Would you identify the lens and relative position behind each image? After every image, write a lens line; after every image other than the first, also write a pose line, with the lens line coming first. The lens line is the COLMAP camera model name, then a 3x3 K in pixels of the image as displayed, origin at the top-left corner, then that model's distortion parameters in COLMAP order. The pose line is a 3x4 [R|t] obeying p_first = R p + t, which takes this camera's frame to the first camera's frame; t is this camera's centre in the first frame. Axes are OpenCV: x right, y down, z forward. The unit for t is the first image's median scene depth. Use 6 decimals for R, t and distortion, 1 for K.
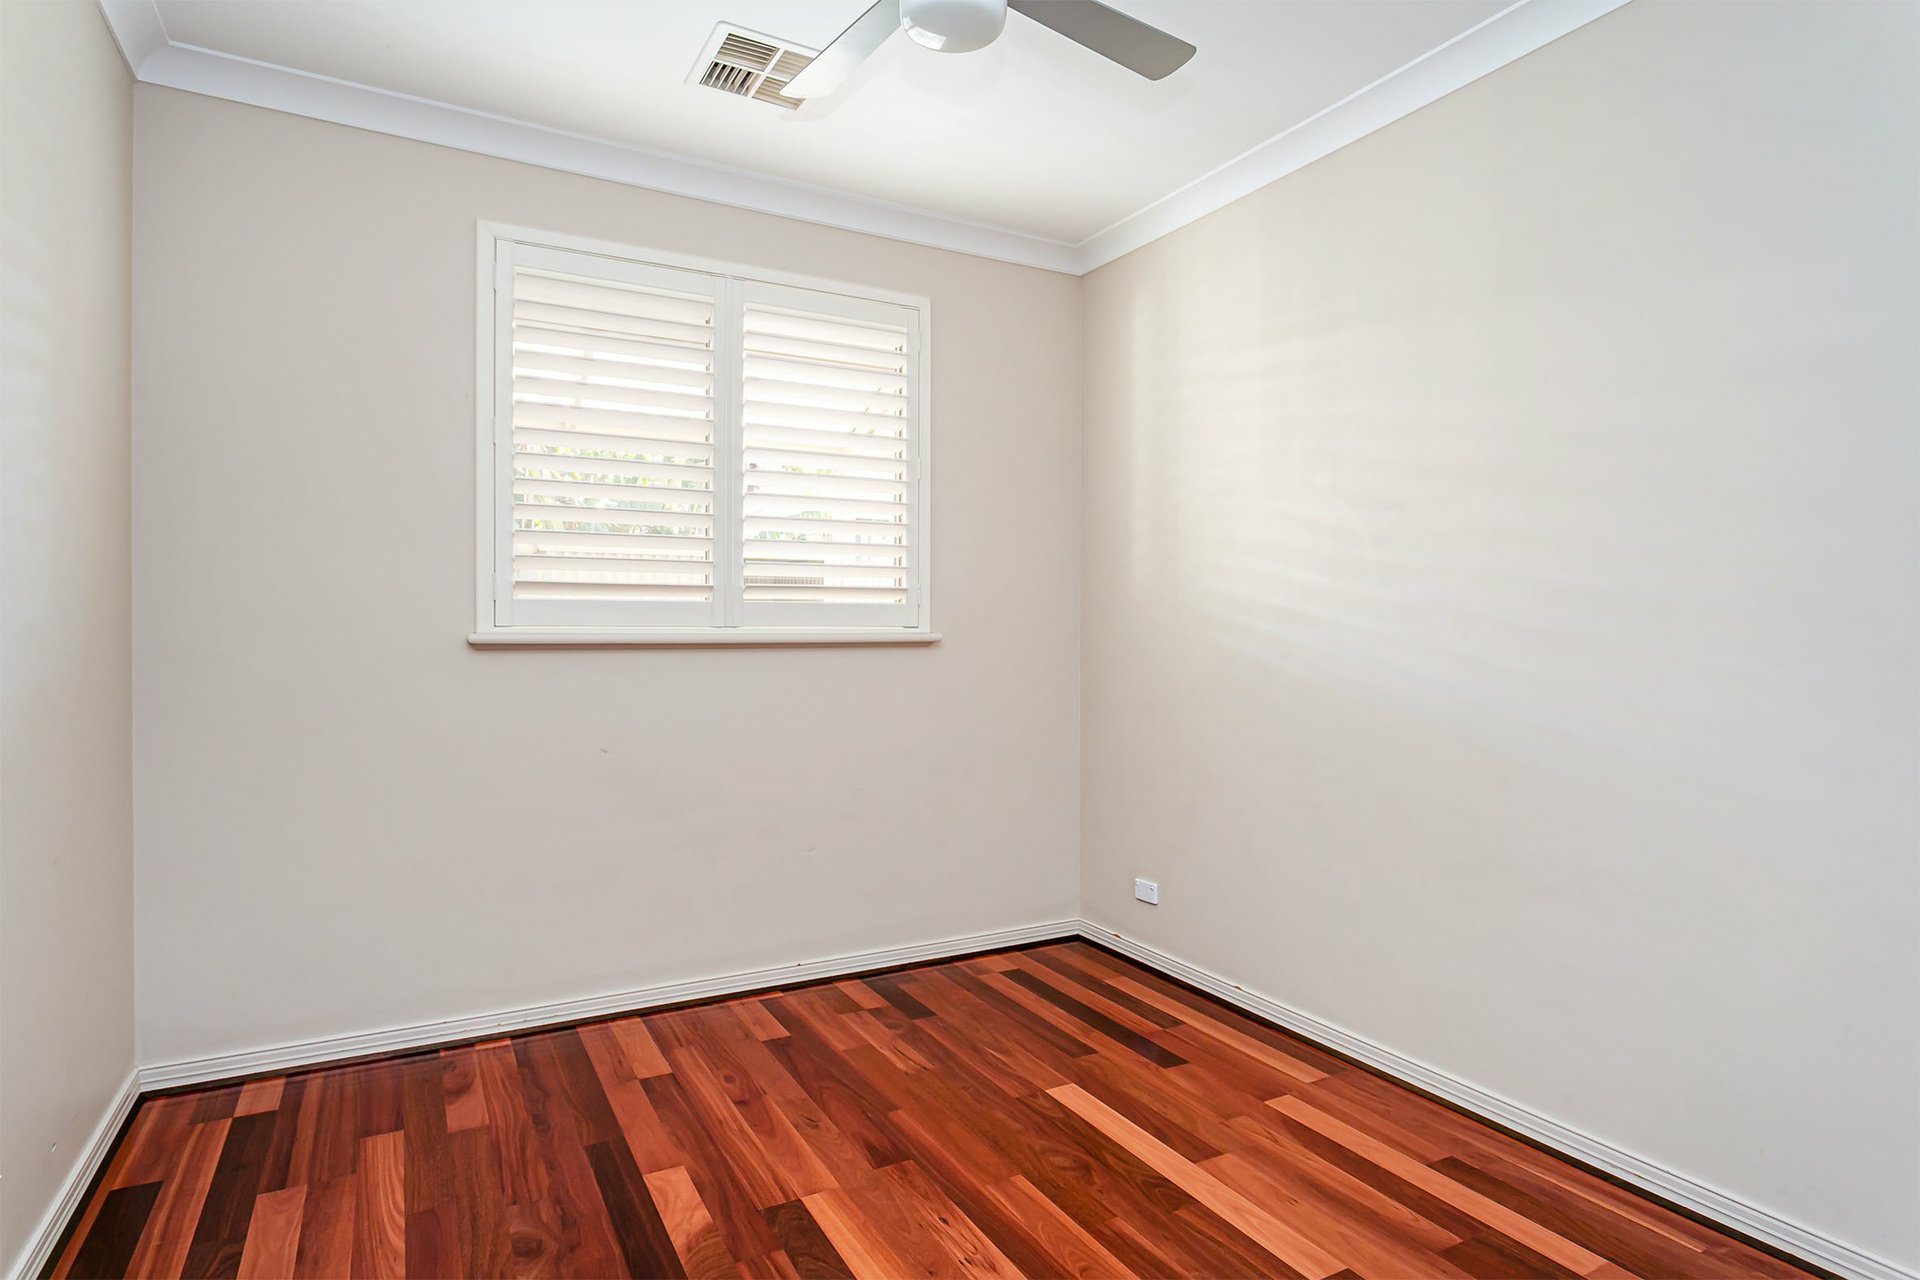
lens RADIAL K [[1043.0, 0, 962.7], [0, 1043.0, 637.1], [0, 0, 1]] dist [0.003172, 0.000627]
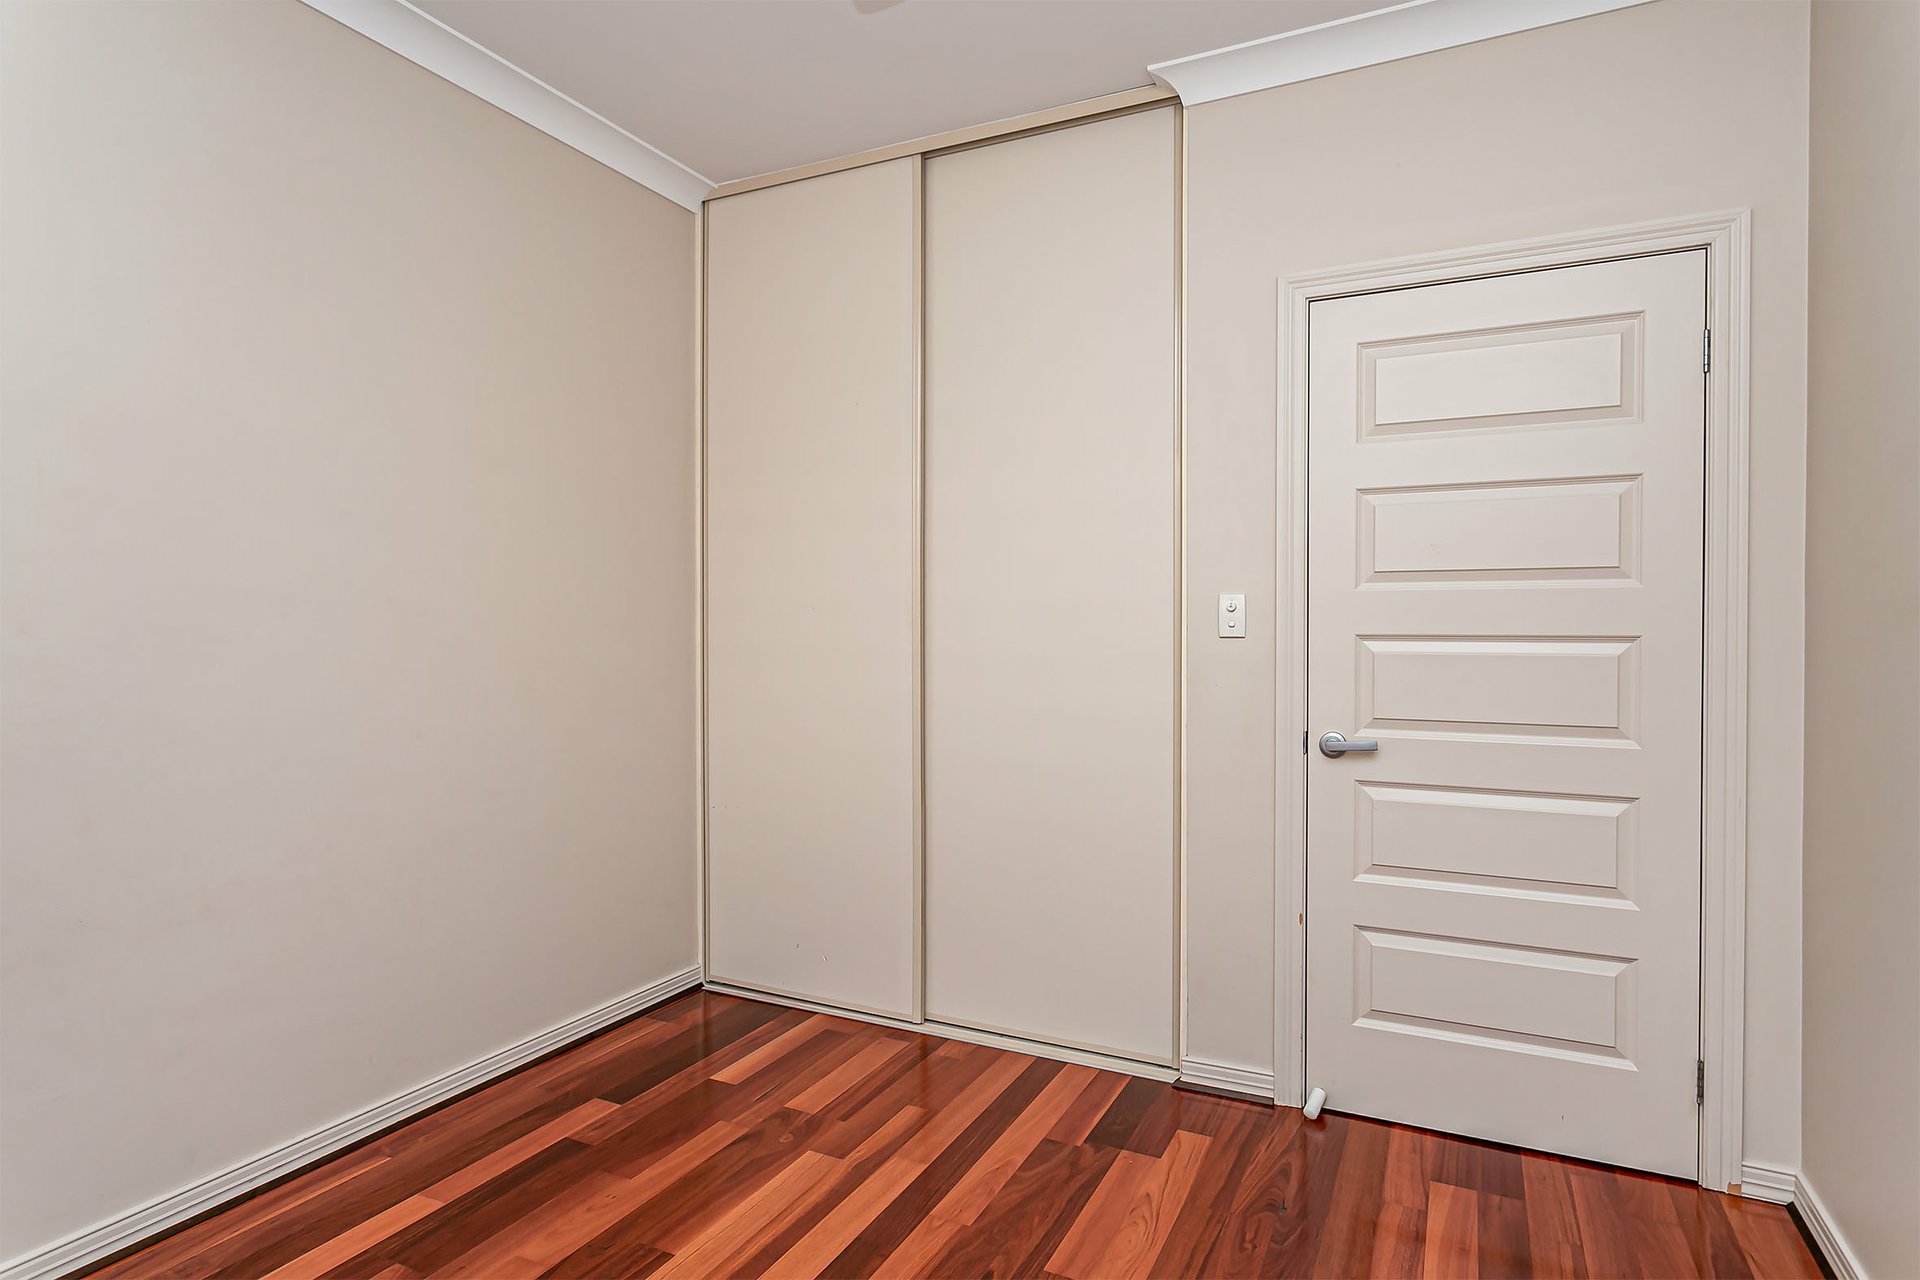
lens RADIAL K [[1043.0, 0, 960.4], [0, 1043.0, 637.5], [0, 0, 1]] dist [0.003172, 0.000627]
pose [[-0.580424, -0.003753, 0.814306, -0.572681], [0.006489, 0.999936, 0.009235, 0.003193], [-0.814288, 0.010644, -0.580363, 1.093469]]
